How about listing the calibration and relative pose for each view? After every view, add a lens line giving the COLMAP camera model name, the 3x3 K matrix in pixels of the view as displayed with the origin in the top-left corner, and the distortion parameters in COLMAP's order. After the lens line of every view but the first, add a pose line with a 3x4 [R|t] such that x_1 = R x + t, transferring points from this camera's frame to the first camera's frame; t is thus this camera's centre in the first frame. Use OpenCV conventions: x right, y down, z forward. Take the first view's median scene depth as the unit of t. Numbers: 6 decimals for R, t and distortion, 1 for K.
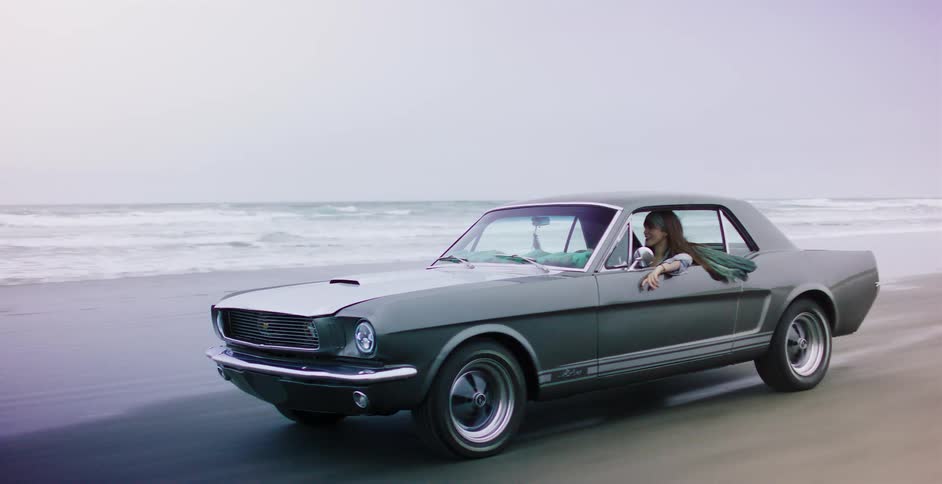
lens RADIAL K [[1127.0, 0, 471.0], [0, 1127.0, 242.0], [0, 0, 1]] dist [-0.033694, -0.012328]
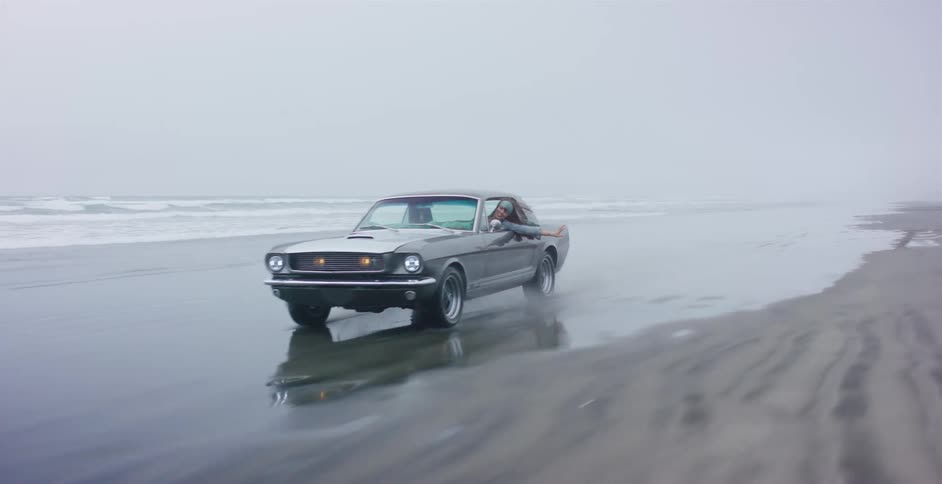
lens RADIAL K [[1127.0, 0, 471.0], [0, 1127.0, 242.0], [0, 0, 1]] dist [-0.033694, -0.012328]
pose [[0.889468, -0.005266, 0.456967, -0.744070], [0.004307, 0.999986, 0.003140, 0.036099], [-0.456977, -0.000825, 0.889478, -0.641633]]
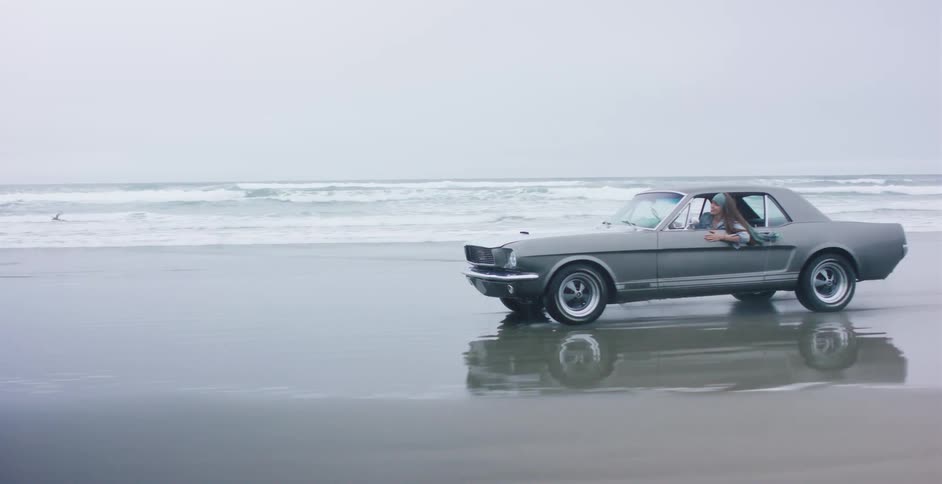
lens RADIAL K [[1127.0, 0, 471.0], [0, 1127.0, 242.0], [0, 0, 1]] dist [-0.033694, -0.012328]
pose [[0.926635, 0.024775, -0.375146, 0.495537], [-0.015730, 0.999507, 0.027154, 0.001164], [0.375634, -0.019261, 0.926568, -0.749460]]
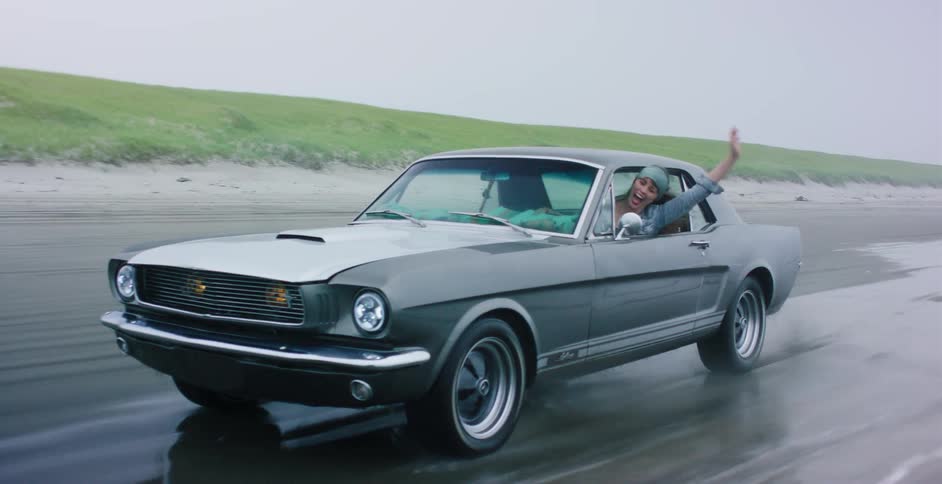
lens RADIAL K [[1127.0, 0, 471.0], [0, 1127.0, 242.0], [0, 0, 1]] dist [-0.033694, -0.012328]
pose [[0.967713, 0.043957, 0.248192, -0.187563], [-0.053817, 0.998003, 0.033081, 0.004886], [-0.246242, -0.045369, 0.968146, 0.184605]]
